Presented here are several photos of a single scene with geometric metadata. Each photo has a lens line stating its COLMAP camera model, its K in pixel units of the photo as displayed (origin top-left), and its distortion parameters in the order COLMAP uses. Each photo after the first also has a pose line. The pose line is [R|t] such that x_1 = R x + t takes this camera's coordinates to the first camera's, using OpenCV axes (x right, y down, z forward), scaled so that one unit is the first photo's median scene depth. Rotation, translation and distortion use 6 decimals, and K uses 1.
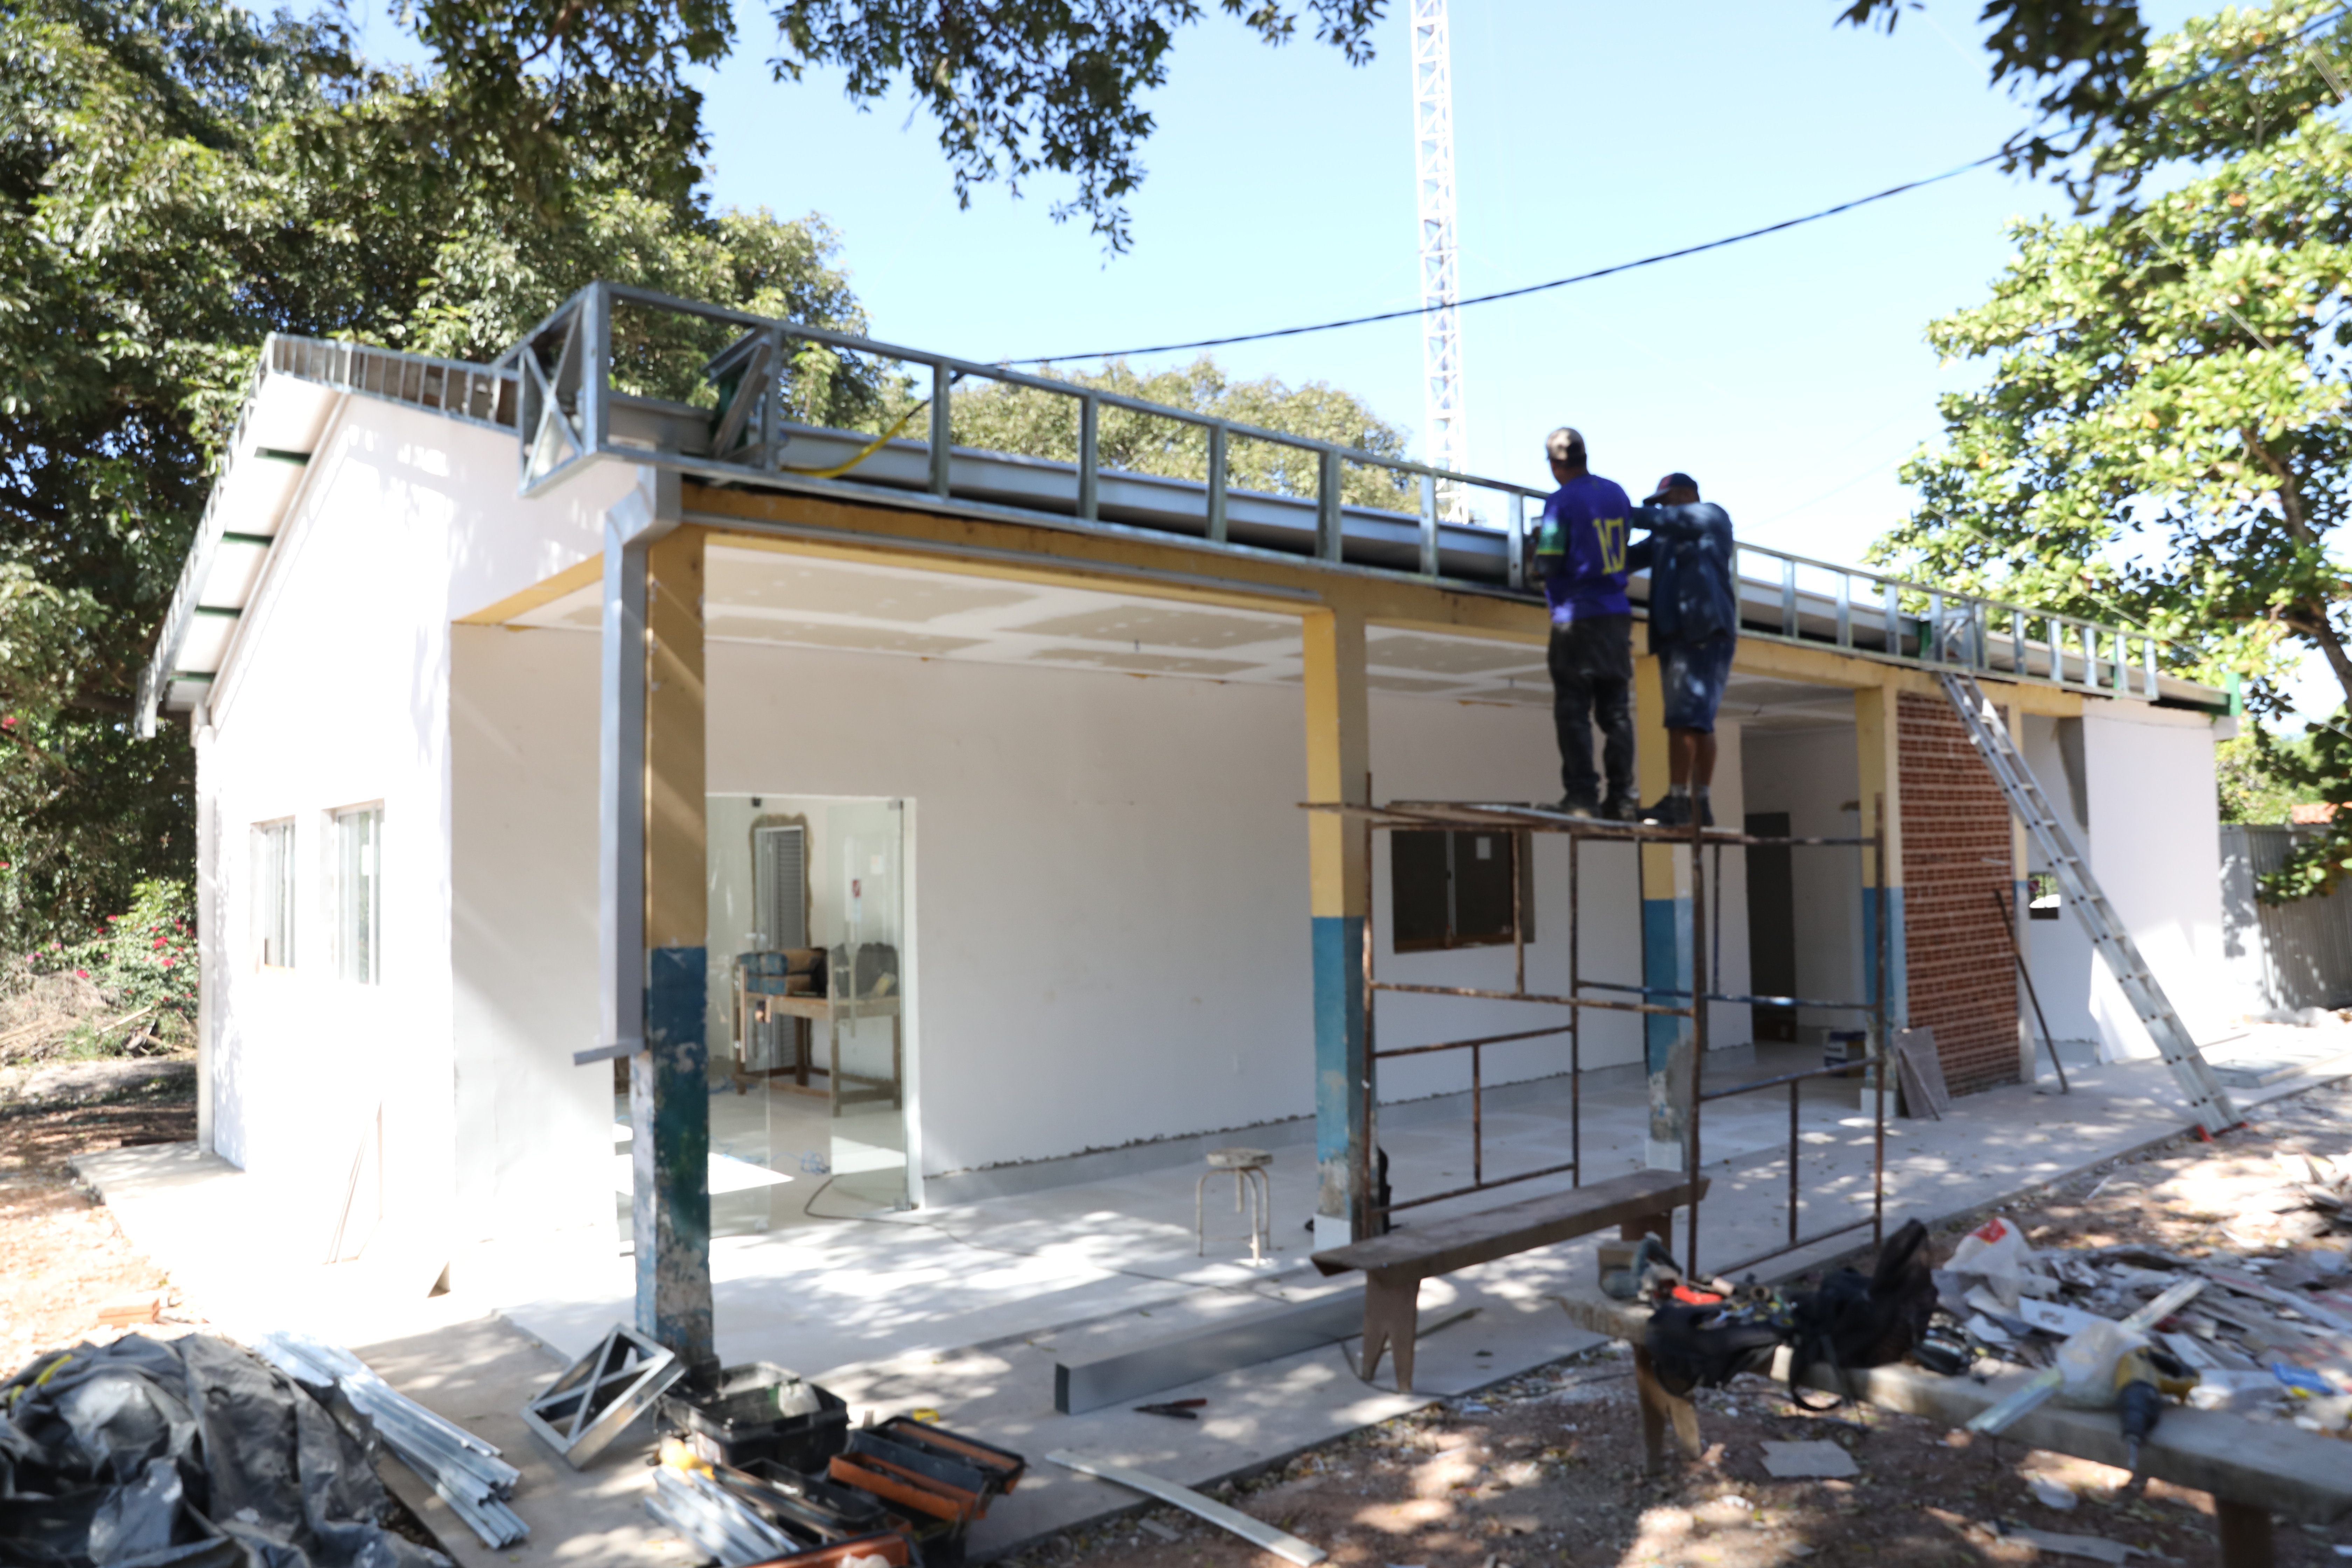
lens RADIAL K [[1662.2, 0, 1176.0], [0, 1662.2, 784.0], [0, 0, 1]] dist [-0.114778, 0.067528]
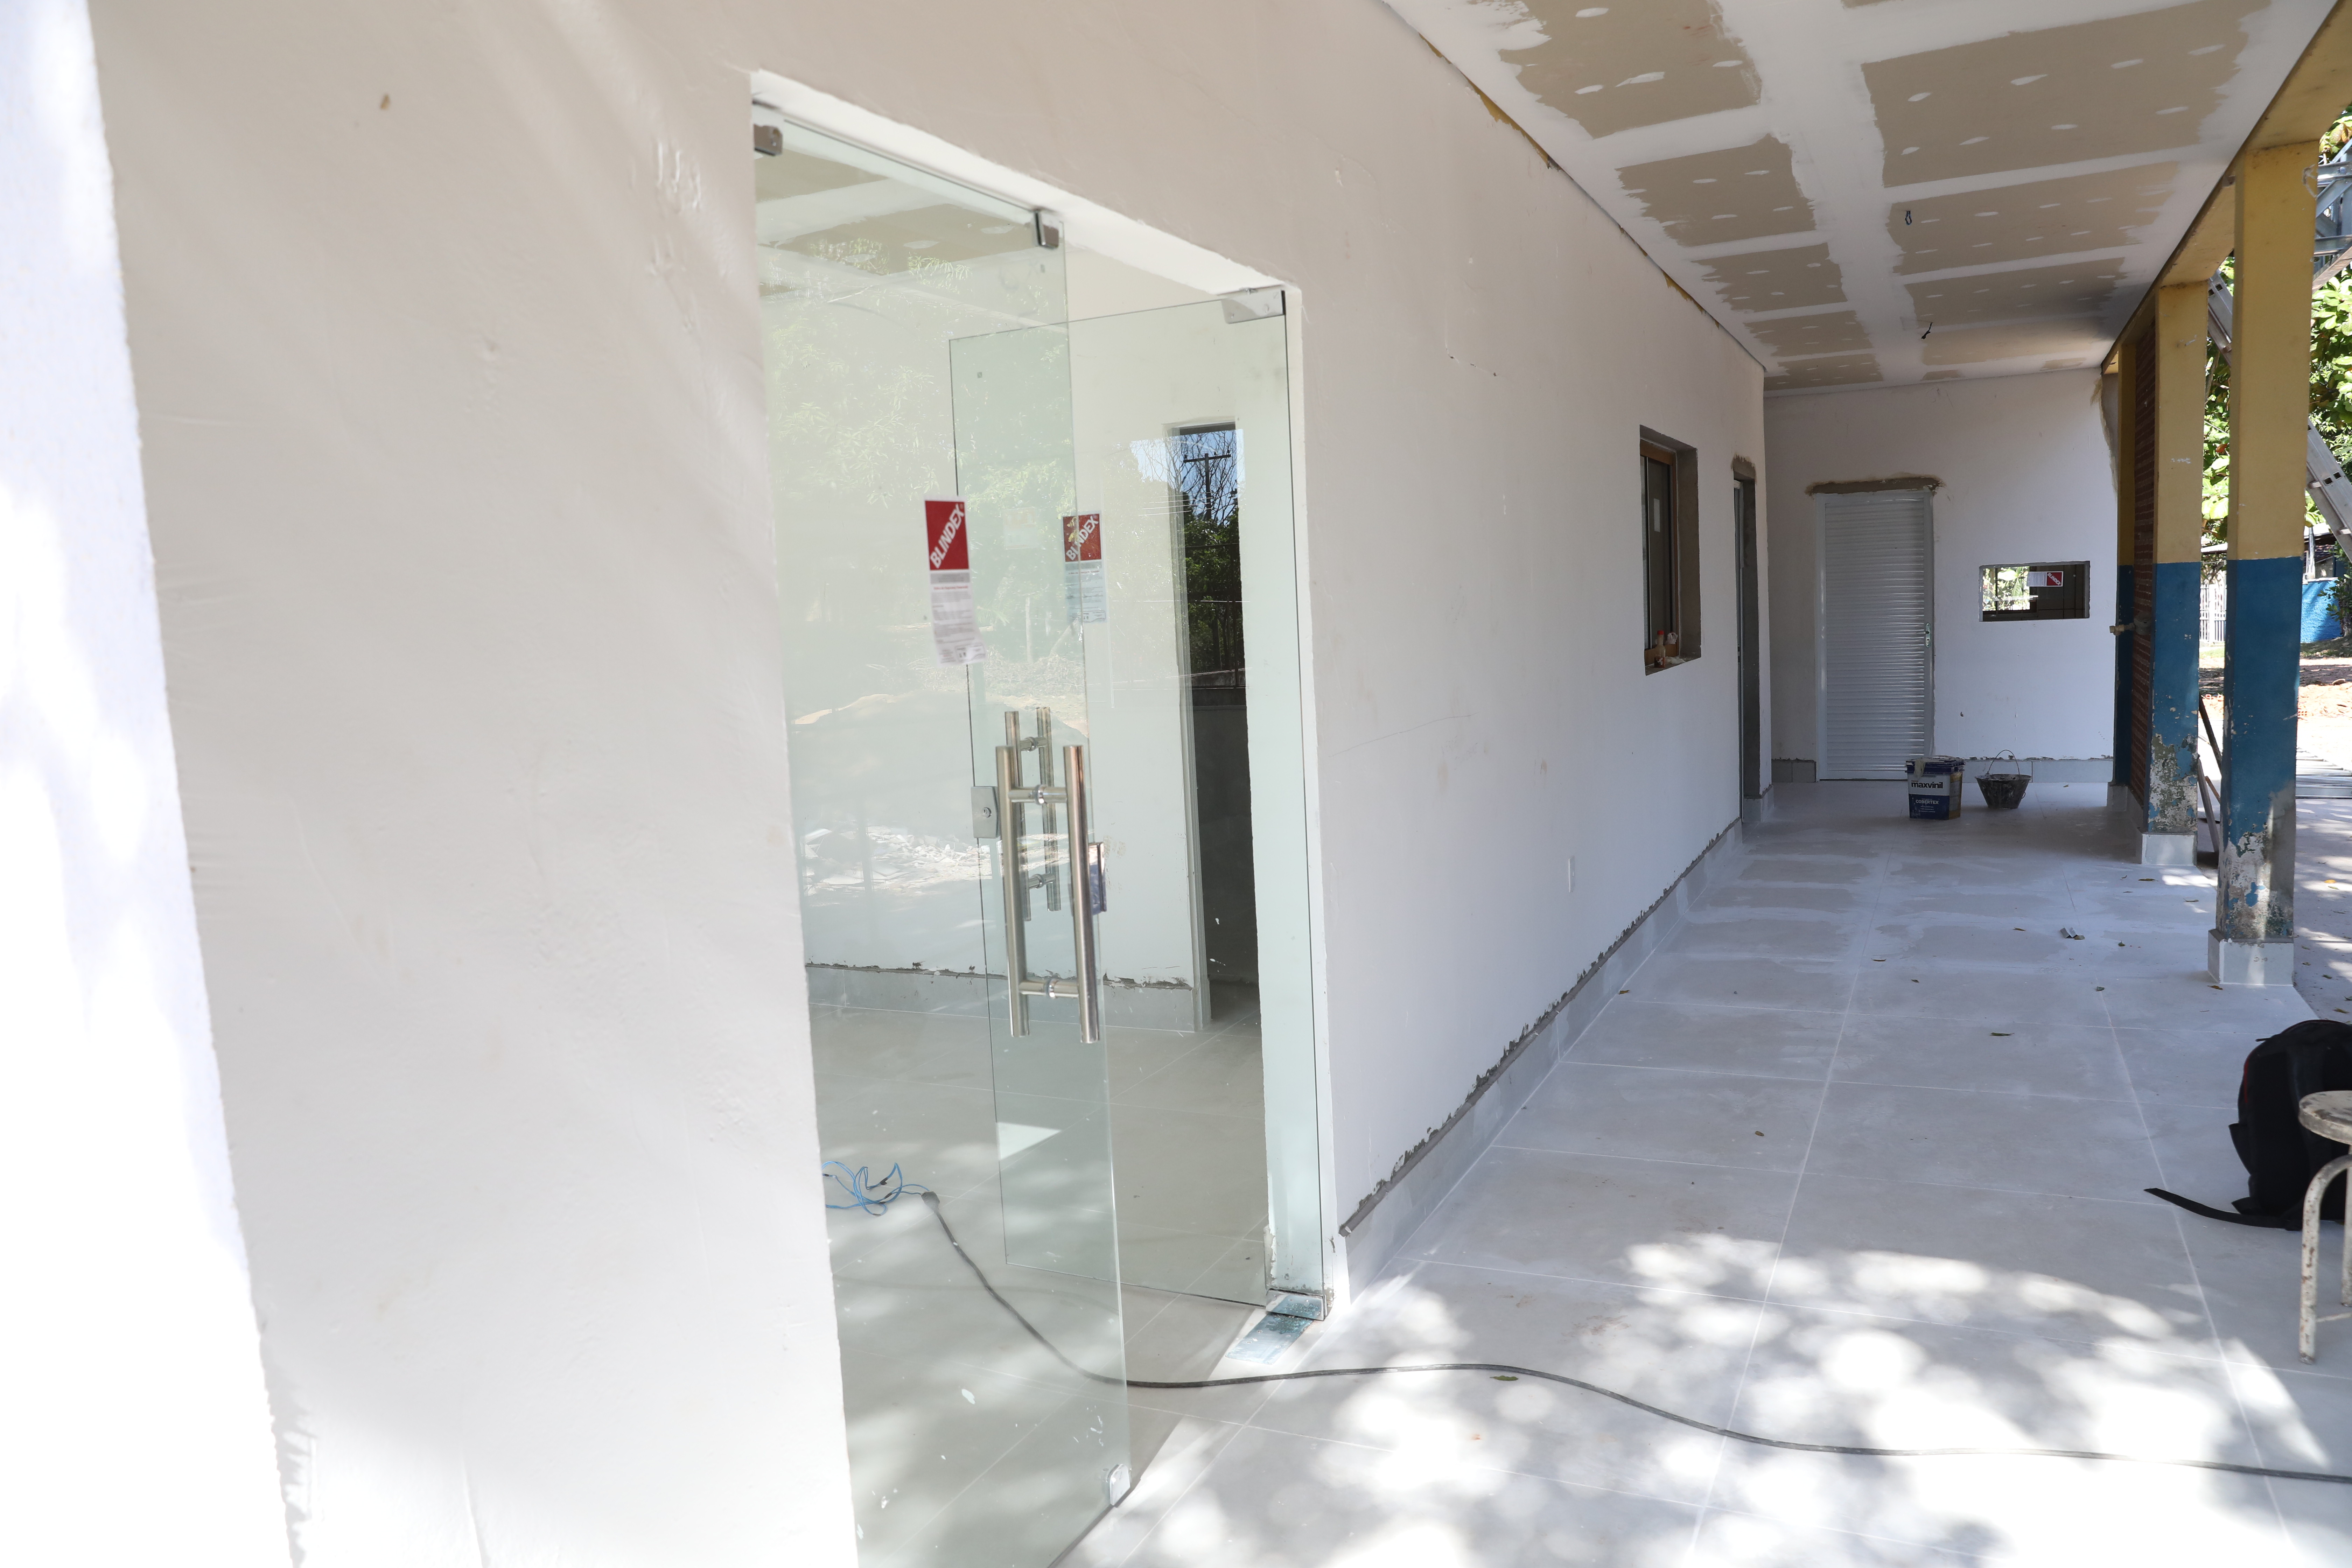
lens RADIAL K [[1608.7, 0, 1169.7], [0, 1608.7, 782.4], [0, 0, 1]] dist [-0.109308, 0.087147]
pose [[0.917955, -0.067234, 0.390946, -0.246370], [0.010524, 0.989313, 0.145429, 0.049399], [-0.396546, -0.129383, 0.908852, 0.479832]]
